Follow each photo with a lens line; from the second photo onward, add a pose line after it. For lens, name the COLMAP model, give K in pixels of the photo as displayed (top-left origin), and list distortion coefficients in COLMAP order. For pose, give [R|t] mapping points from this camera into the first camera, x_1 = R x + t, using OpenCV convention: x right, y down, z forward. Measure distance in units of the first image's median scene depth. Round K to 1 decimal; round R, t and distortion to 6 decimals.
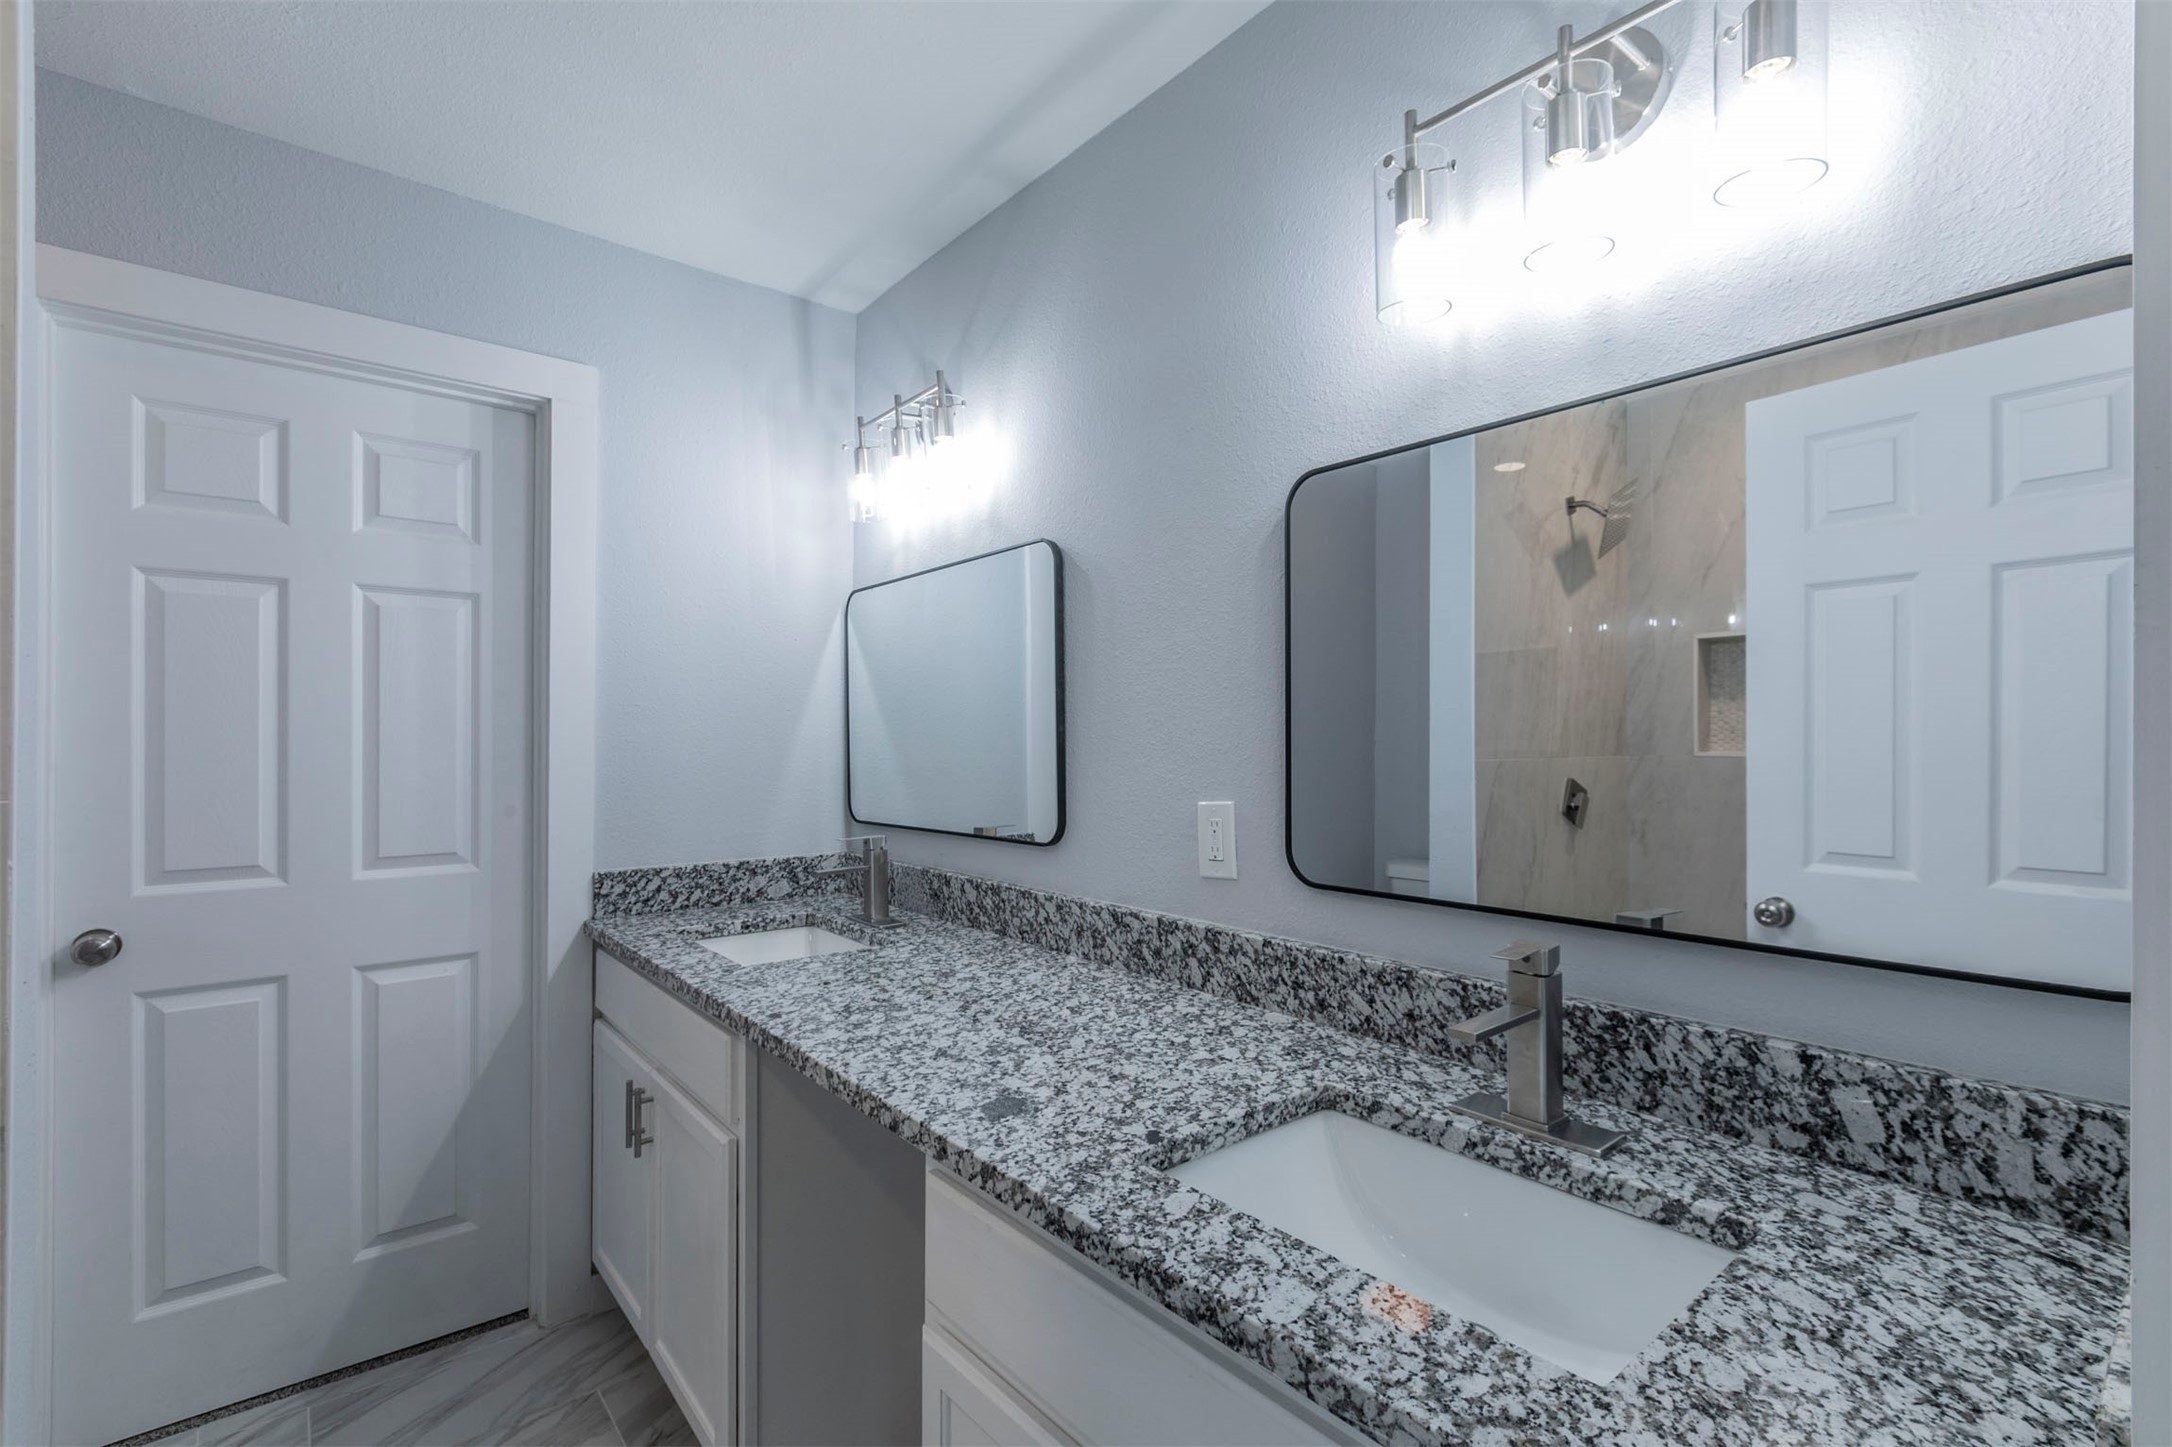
lens RADIAL K [[966.8, 0, 1086.5], [0, 966.8, 743.5], [0, 0, 1]] dist [-0.000064, 0.000095]
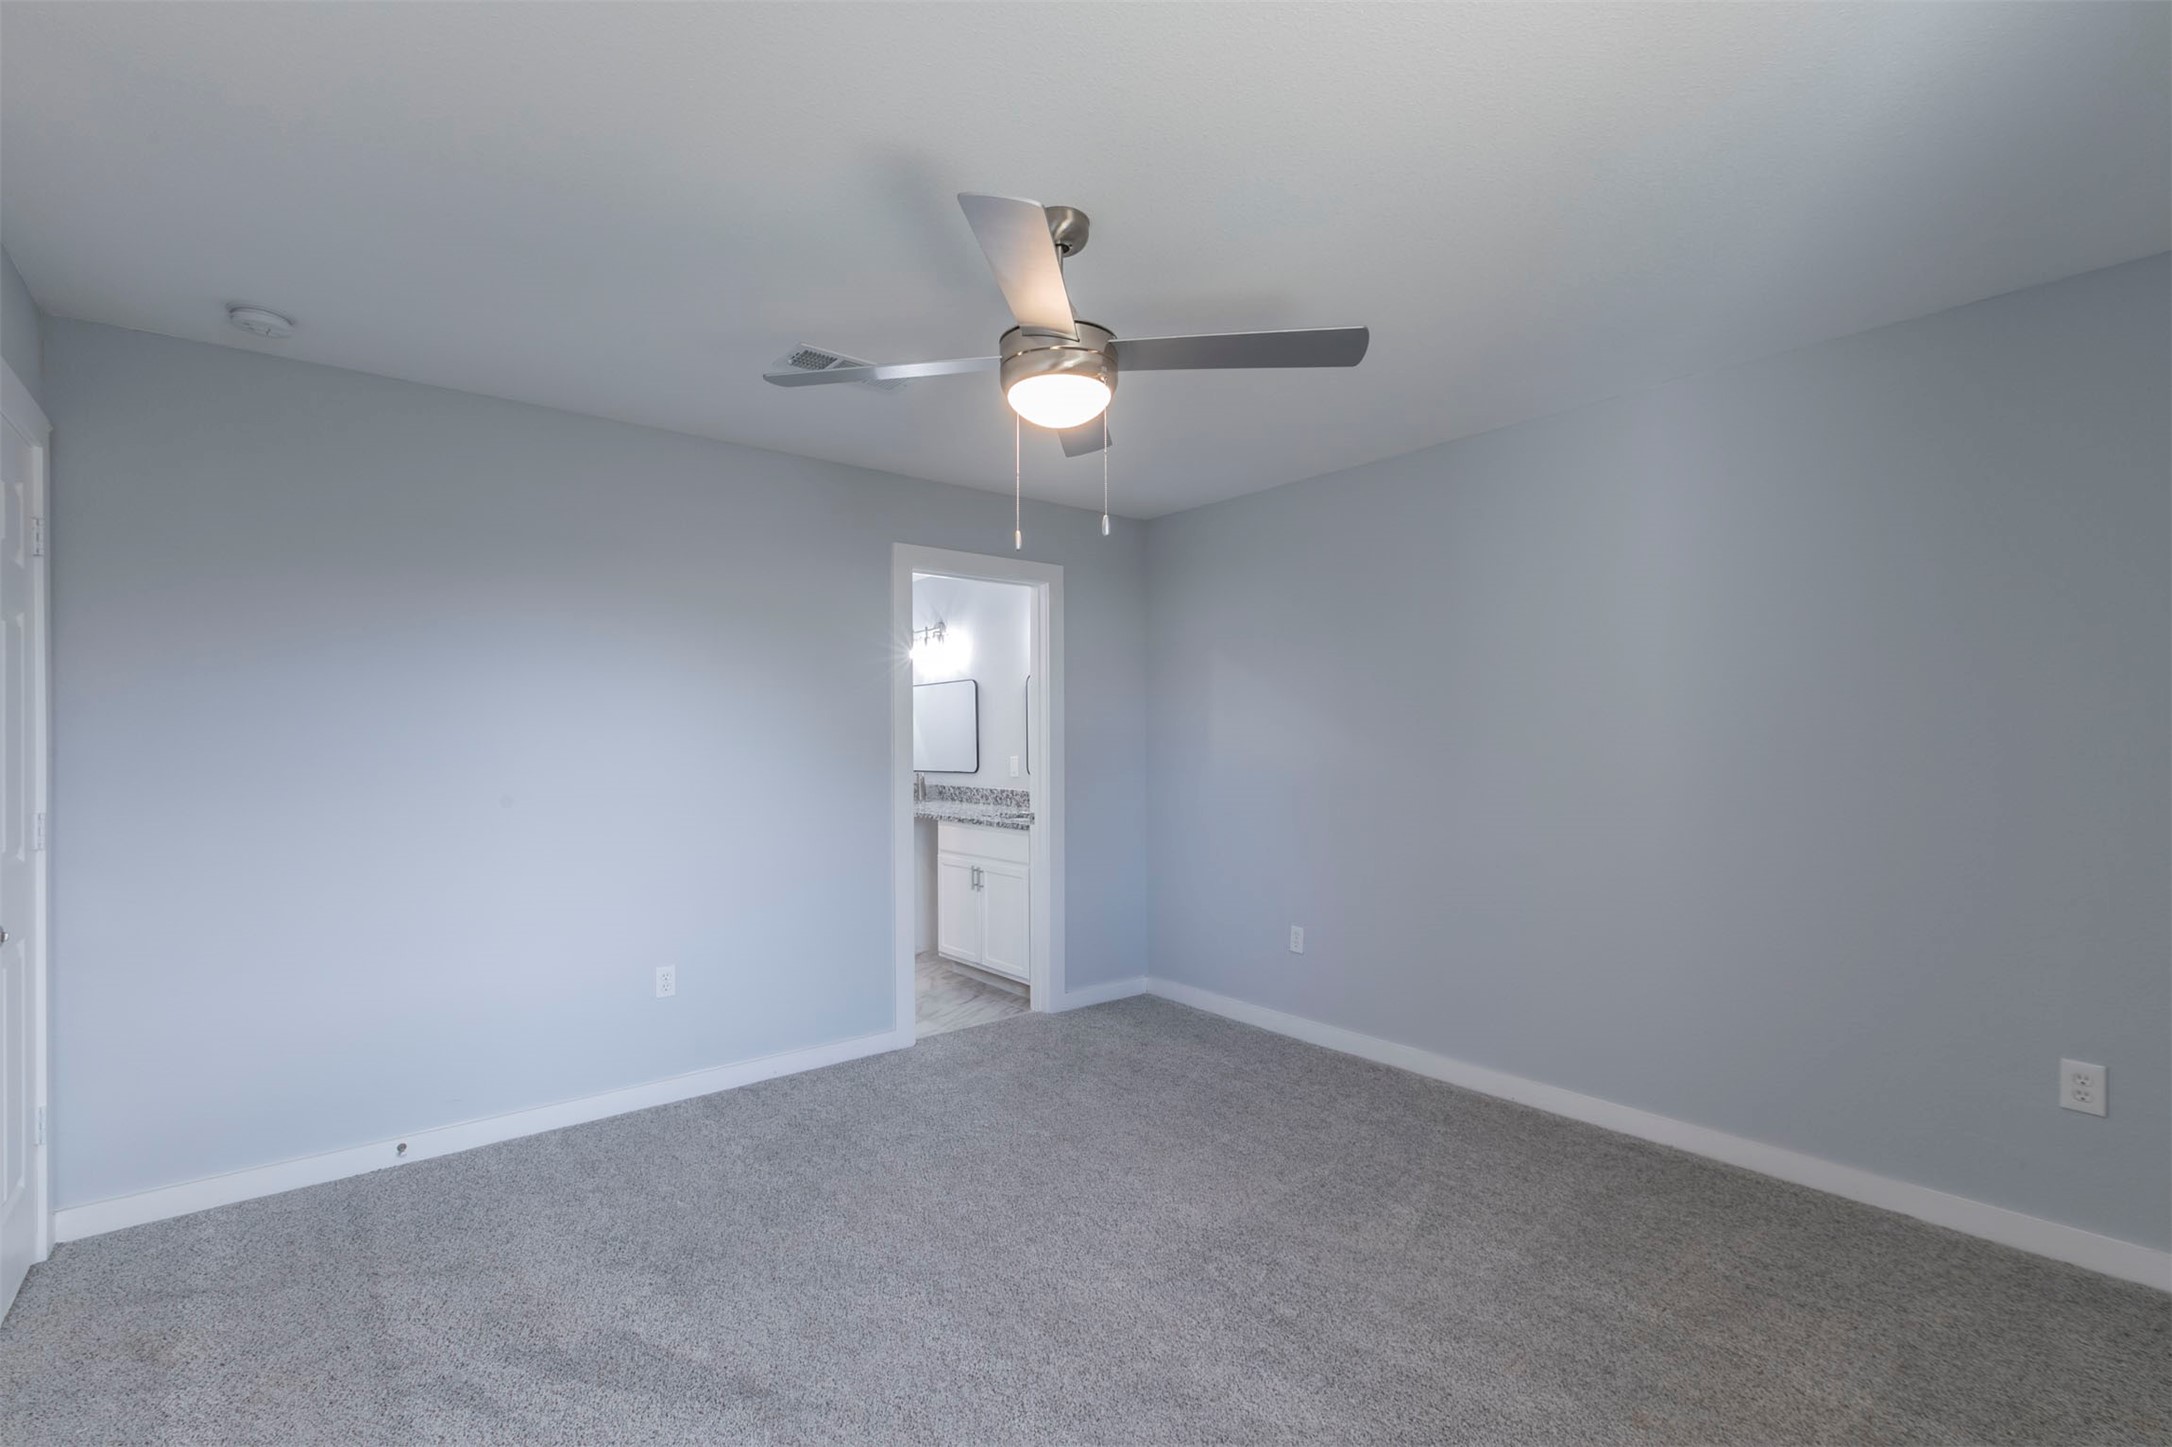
lens RADIAL K [[966.8, 0, 1086.5], [0, 966.8, 743.5], [0, 0, 1]] dist [-0.000064, 0.000095]
pose [[0.999927, -0.008808, -0.008237, 0.381754], [0.008813, 0.999961, 0.000498, 0.007094], [0.008232, -0.000570, 0.999966, -2.359743]]
